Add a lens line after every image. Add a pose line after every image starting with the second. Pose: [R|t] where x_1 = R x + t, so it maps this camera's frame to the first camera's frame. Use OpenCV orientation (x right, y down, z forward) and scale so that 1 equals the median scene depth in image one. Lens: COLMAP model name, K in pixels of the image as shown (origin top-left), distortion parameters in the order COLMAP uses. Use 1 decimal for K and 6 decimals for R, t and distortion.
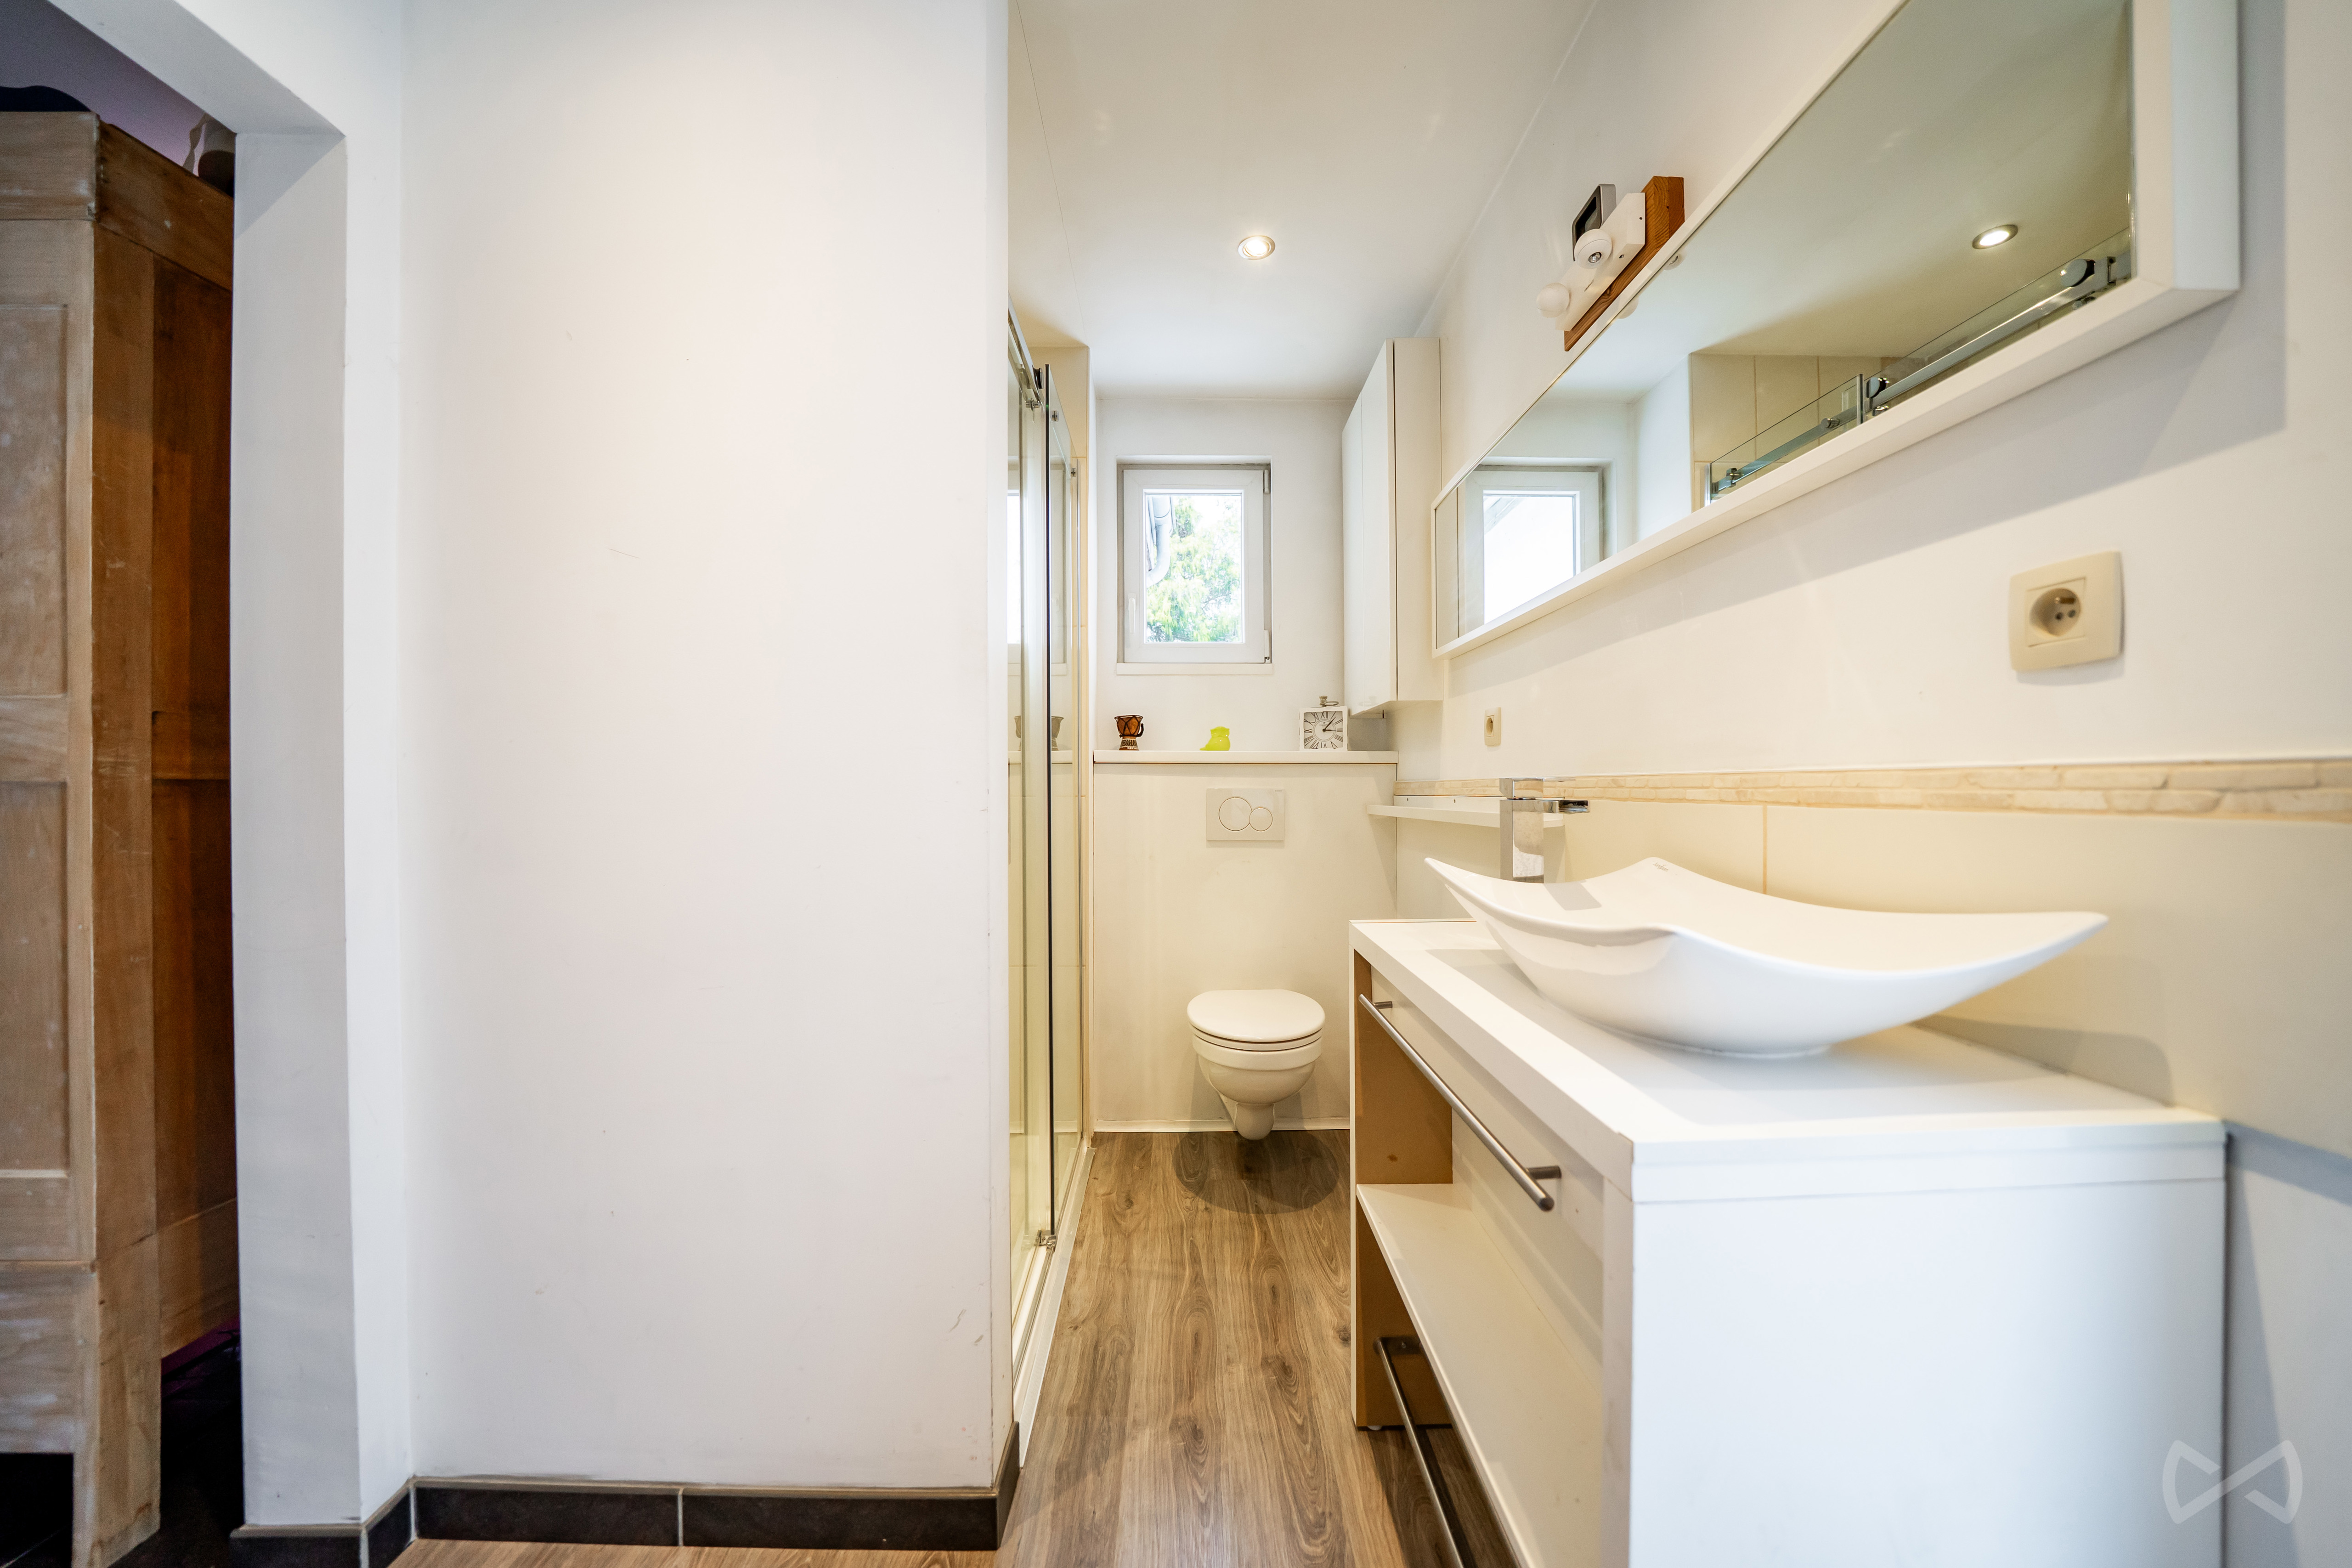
lens RADIAL K [[830.1, 0, 1177.7], [0, 830.1, 787.2], [0, 0, 1]] dist [-0.018491, -0.000083]
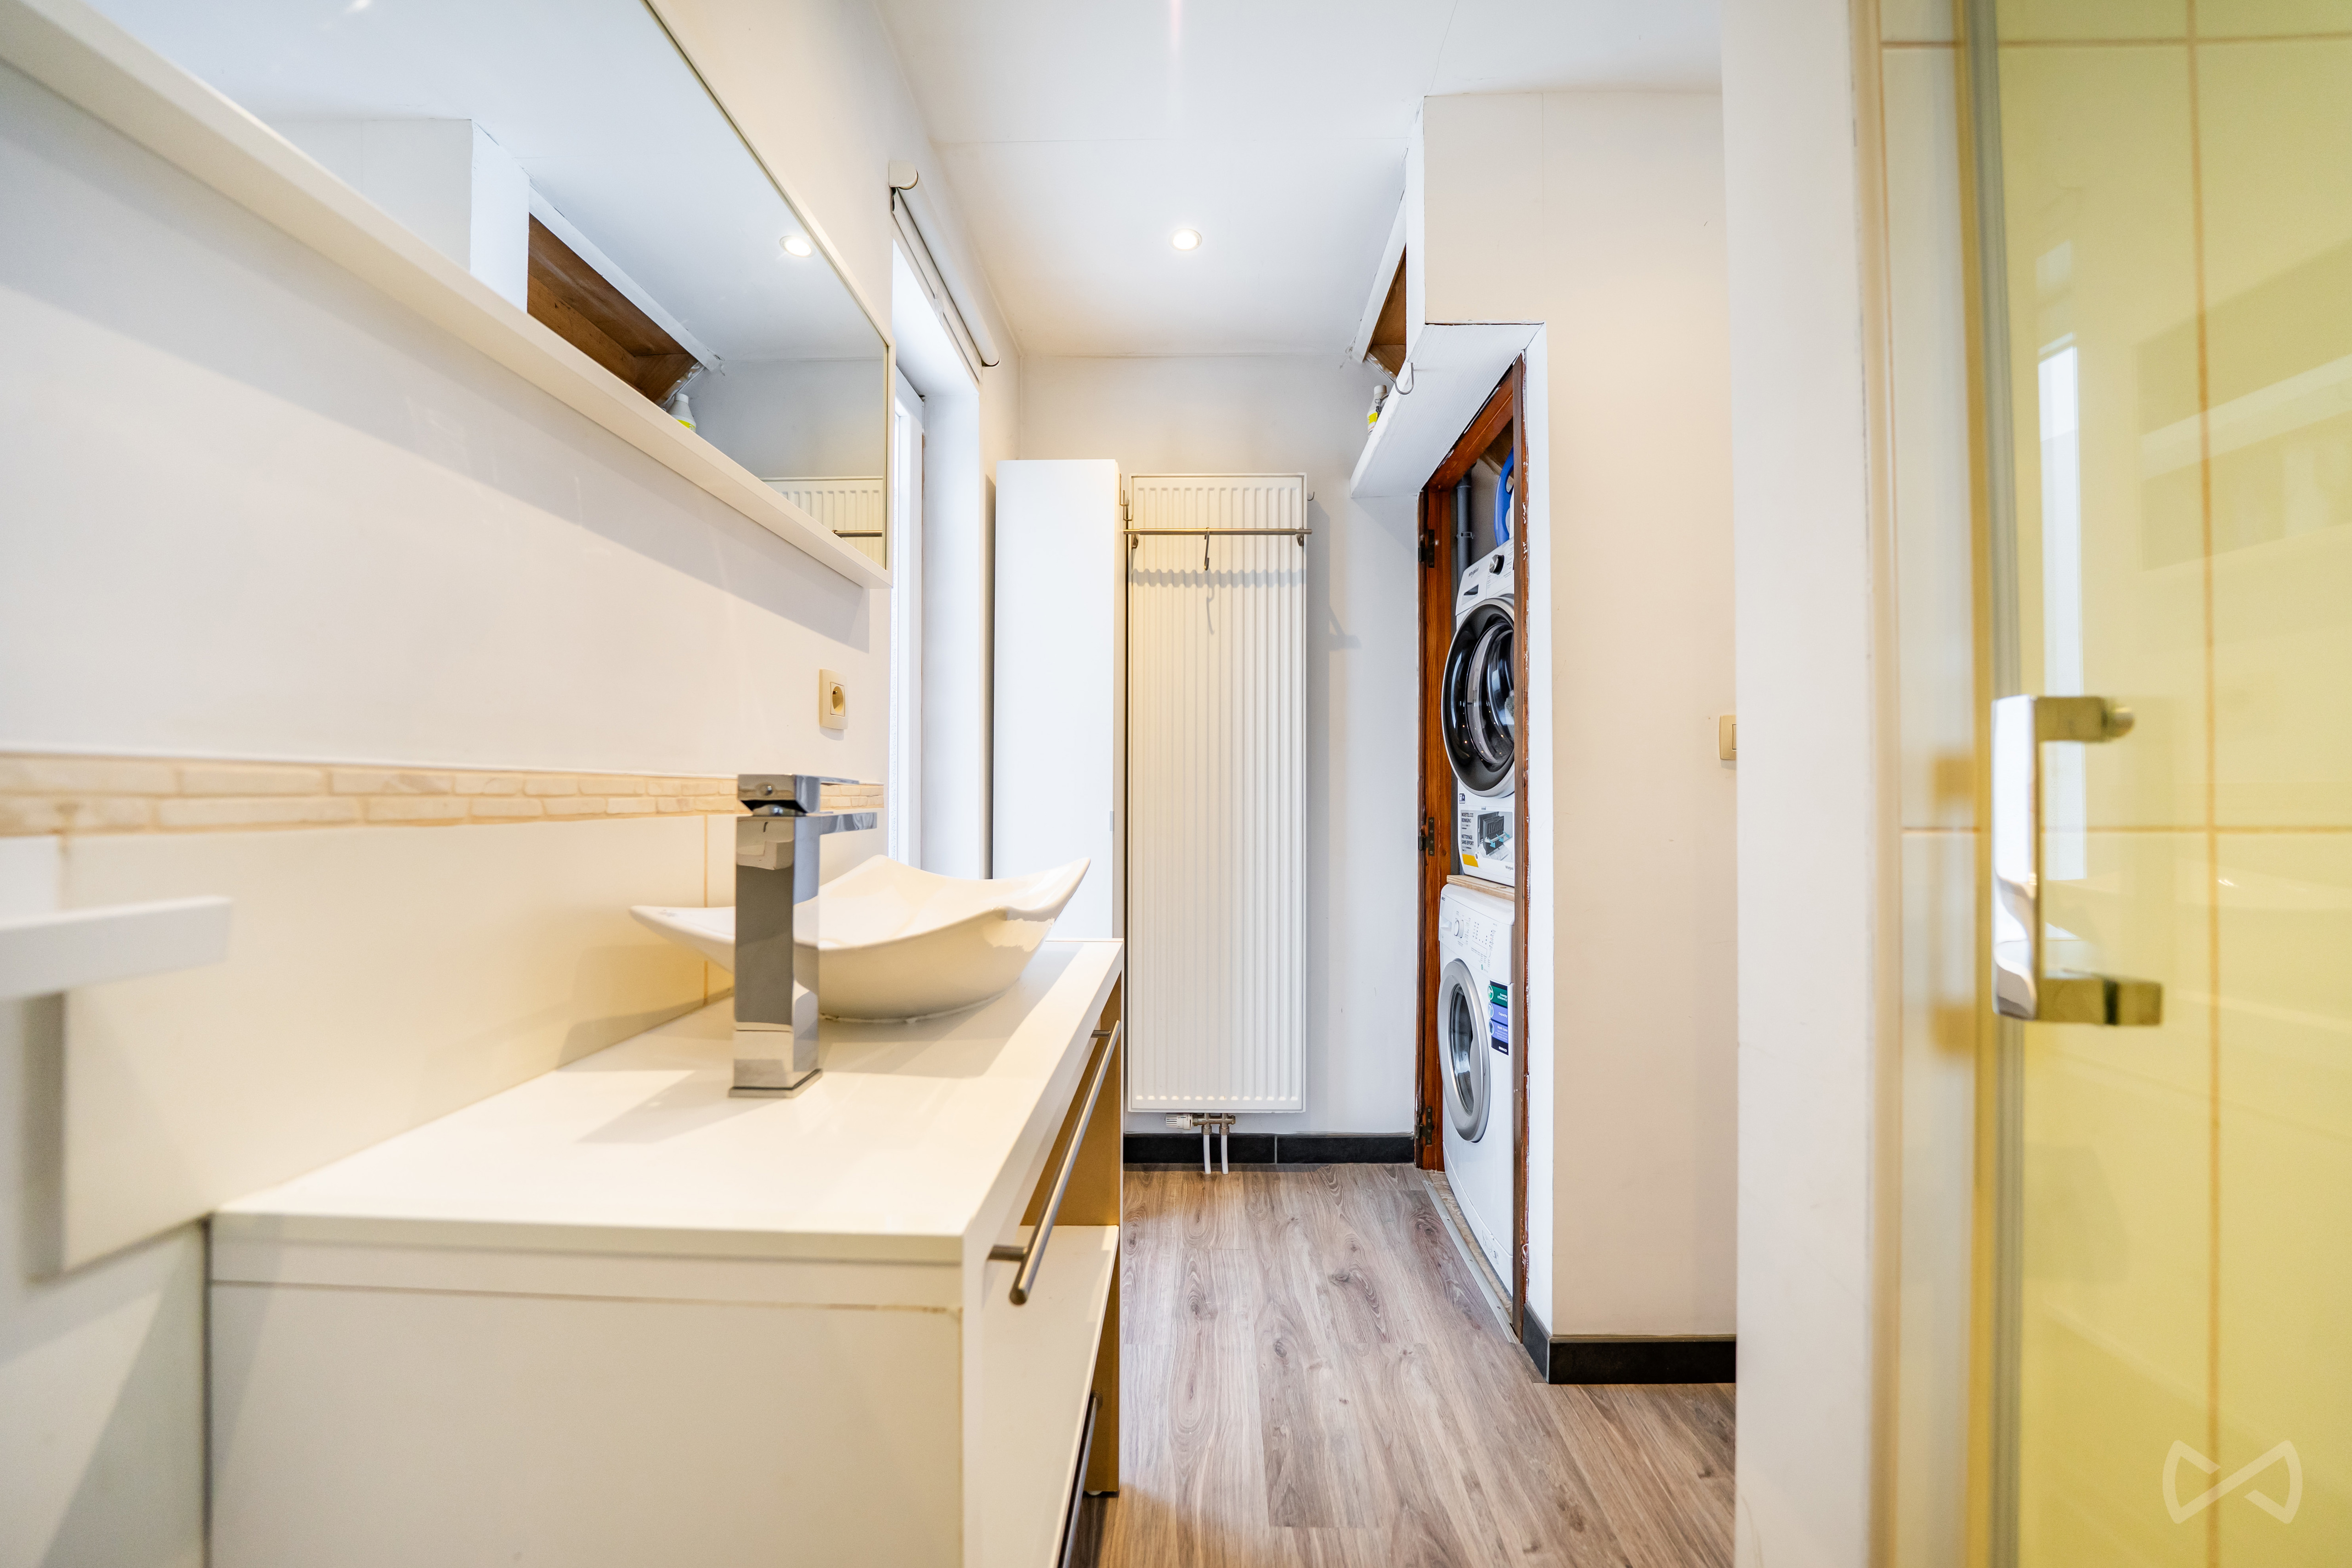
lens RADIAL K [[830.1, 0, 1178.6], [0, 830.1, 784.7], [0, 0, 1]] dist [-0.018491, -0.000083]
pose [[-0.999302, -0.000685, 0.037351, 0.149891], [-0.001109, 0.999935, -0.011325, -0.001132], [-0.037340, -0.011358, -0.999238, 1.694565]]
